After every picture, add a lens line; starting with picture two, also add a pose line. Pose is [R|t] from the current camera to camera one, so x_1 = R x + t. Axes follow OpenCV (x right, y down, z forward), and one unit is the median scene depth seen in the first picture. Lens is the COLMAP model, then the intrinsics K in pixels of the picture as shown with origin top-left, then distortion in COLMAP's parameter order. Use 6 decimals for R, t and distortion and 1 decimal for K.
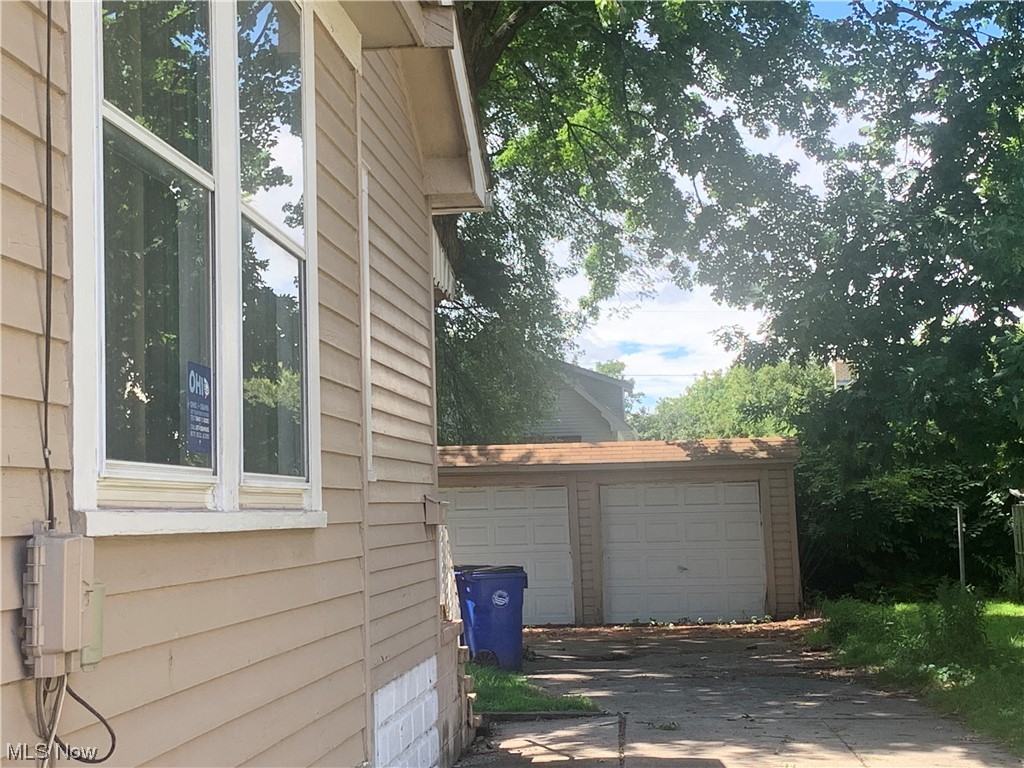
lens RADIAL K [[1851.7, 0, 512.2], [0, 1851.7, 385.2], [0, 0, 1]] dist [-0.018324, 0.000000]
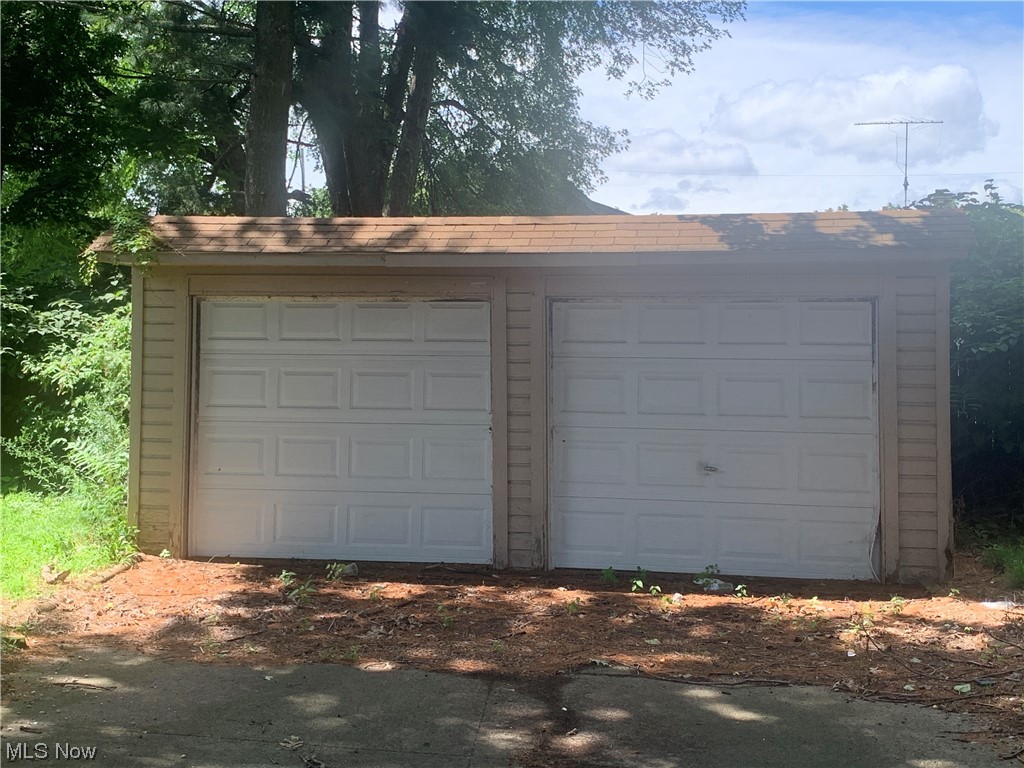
lens RADIAL K [[1310.1, 0, 513.7], [0, 1310.1, 379.2], [0, 0, 1]] dist [-0.008654, 0.000000]
pose [[0.997249, 0.030988, -0.067341, 0.062532], [-0.025376, 0.996256, 0.082645, 0.046582], [0.069650, -0.080709, 0.994301, 0.641842]]
